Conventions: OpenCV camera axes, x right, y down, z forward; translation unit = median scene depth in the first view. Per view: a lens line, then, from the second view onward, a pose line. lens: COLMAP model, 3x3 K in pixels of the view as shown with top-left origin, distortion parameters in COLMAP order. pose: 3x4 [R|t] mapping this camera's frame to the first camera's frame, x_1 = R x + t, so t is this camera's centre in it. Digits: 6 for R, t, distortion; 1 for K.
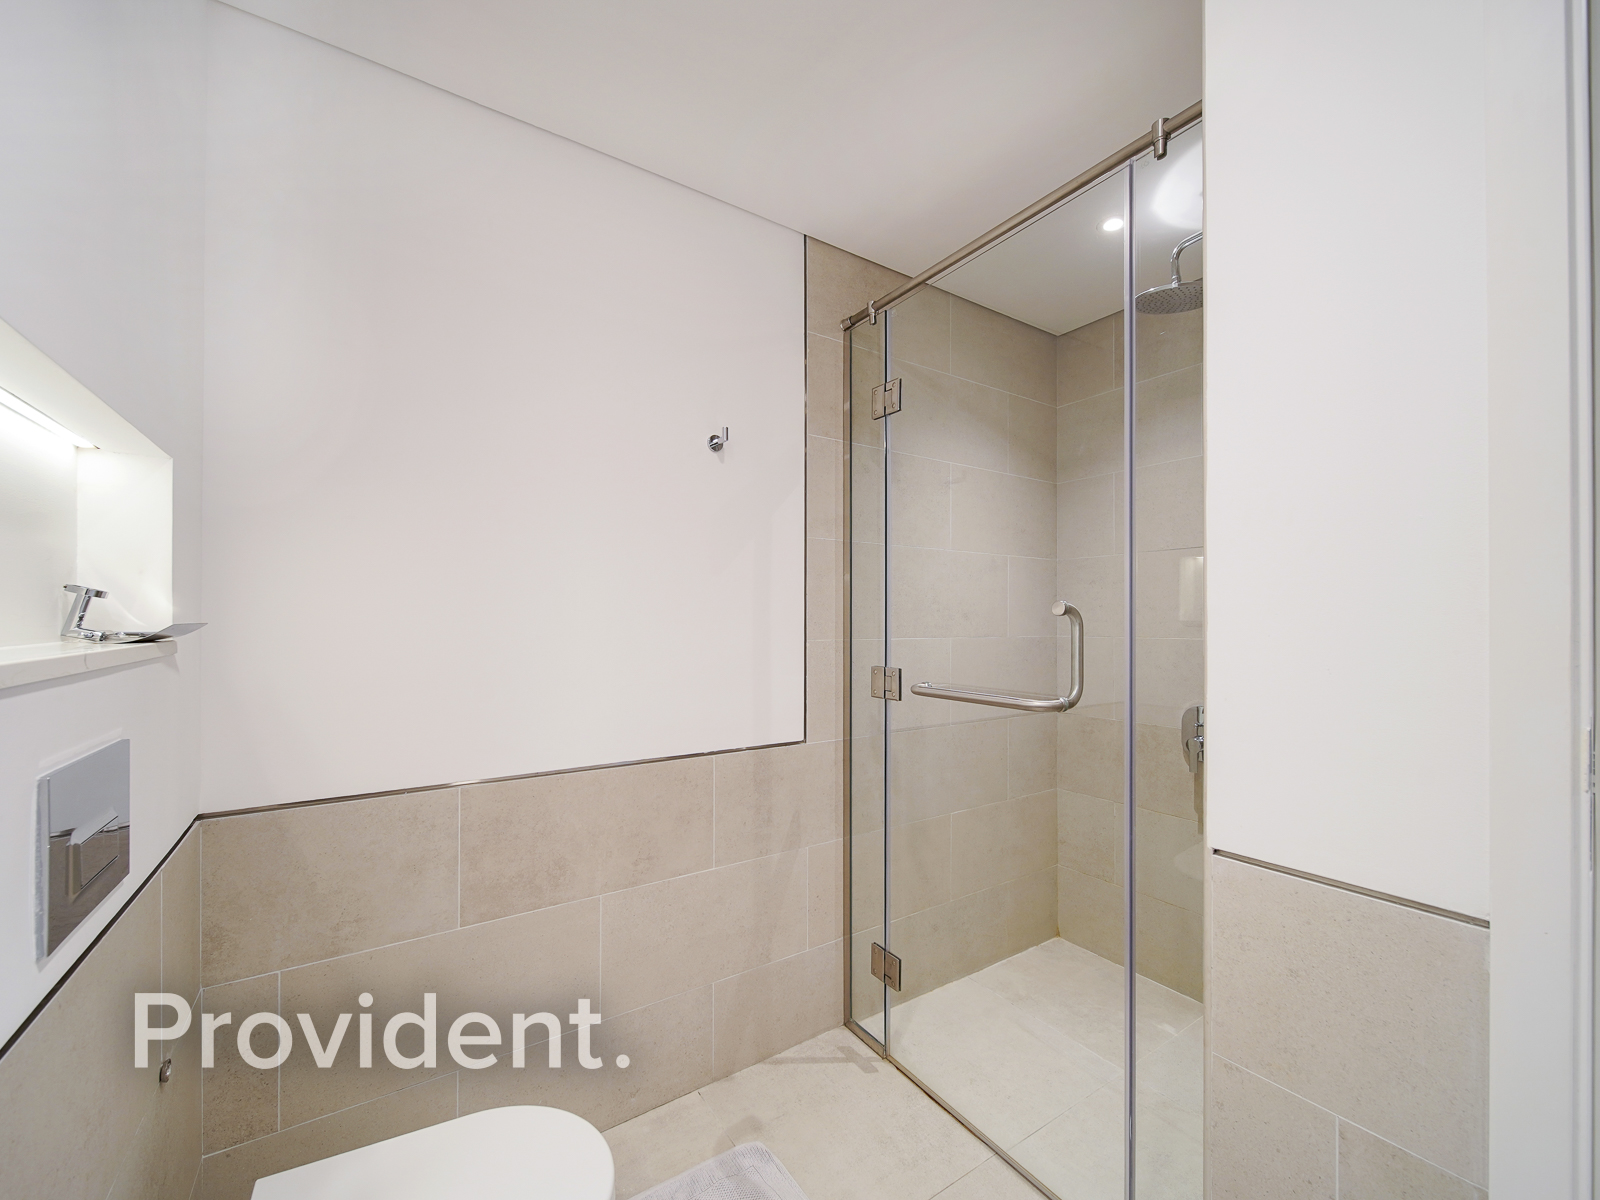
lens RADIAL K [[686.6, 0, 800.0], [0, 686.6, 600.0], [0, 0, 1]] dist [0.002488, 0.000099]
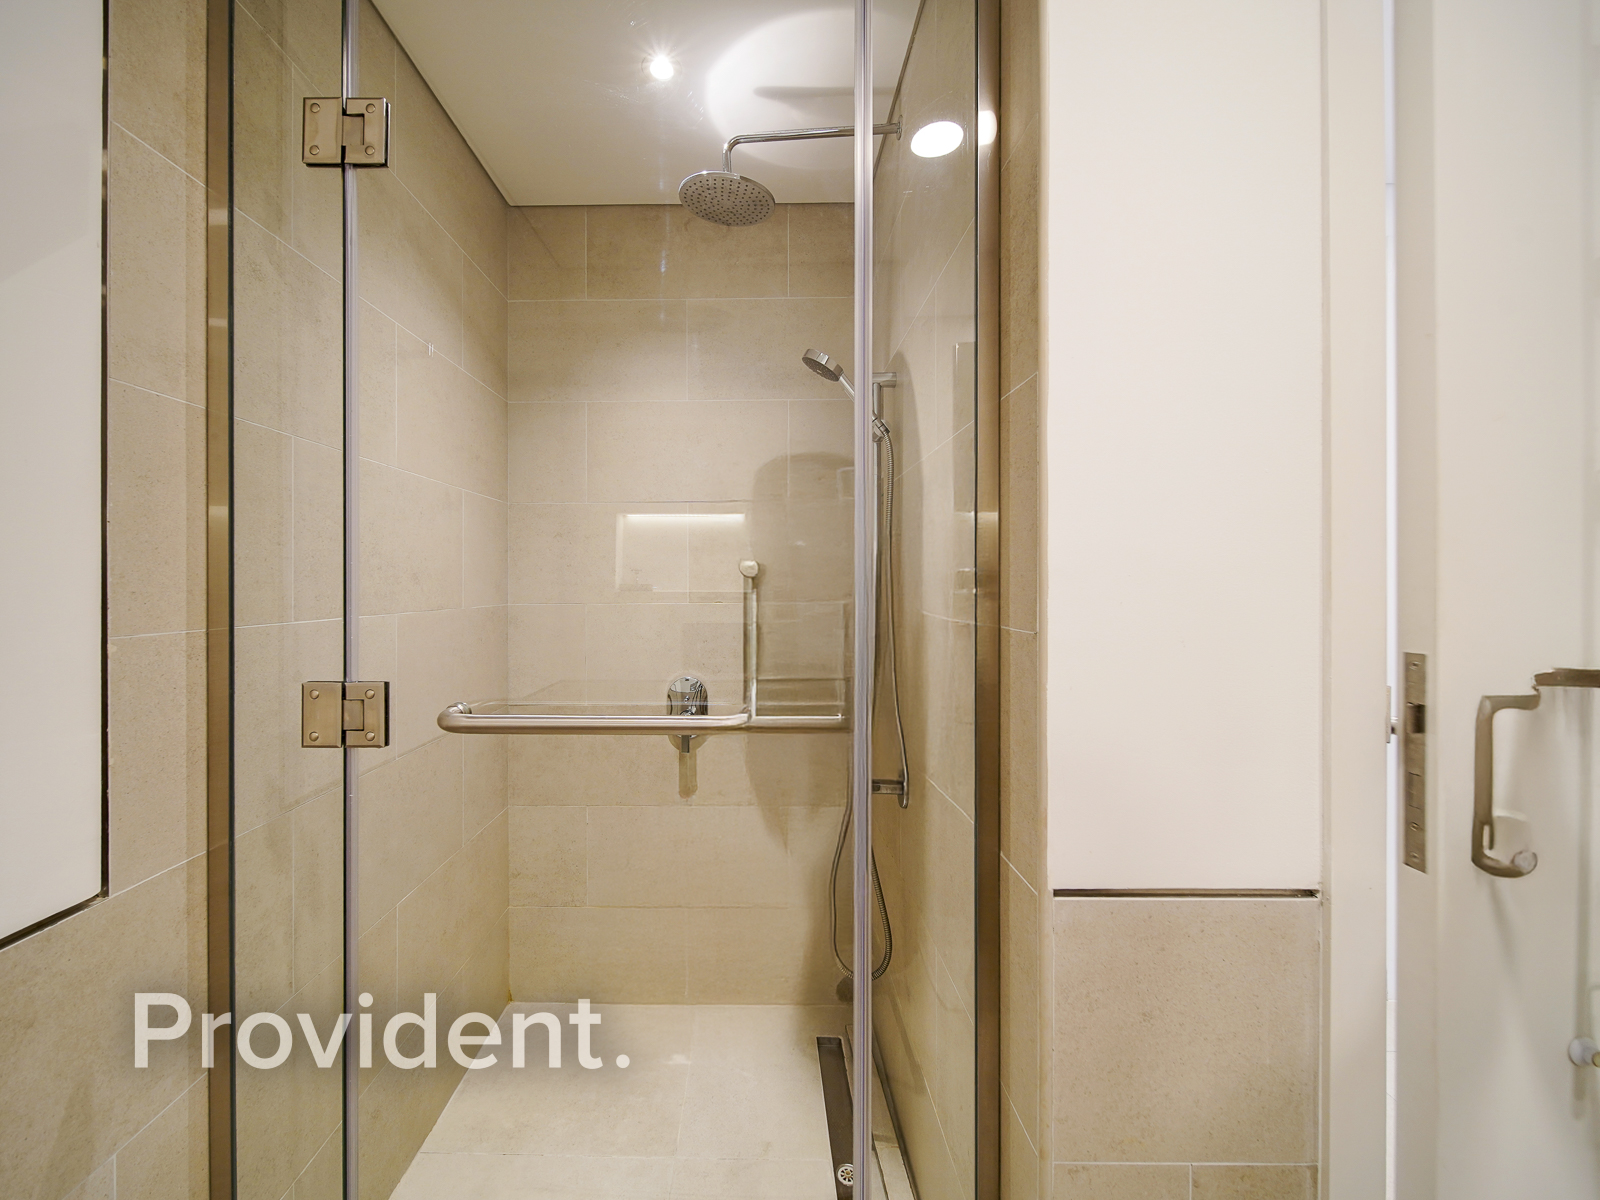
lens RADIAL K [[675.7, 0, 779.9], [0, 675.7, 577.0], [0, 0, 1]] dist [-0.002570, -0.000345]
pose [[0.564426, 0.001509, 0.825482, -0.094240], [-0.019548, 0.999742, 0.011538, 0.011672], [-0.825252, -0.022649, 0.564310, 0.467757]]
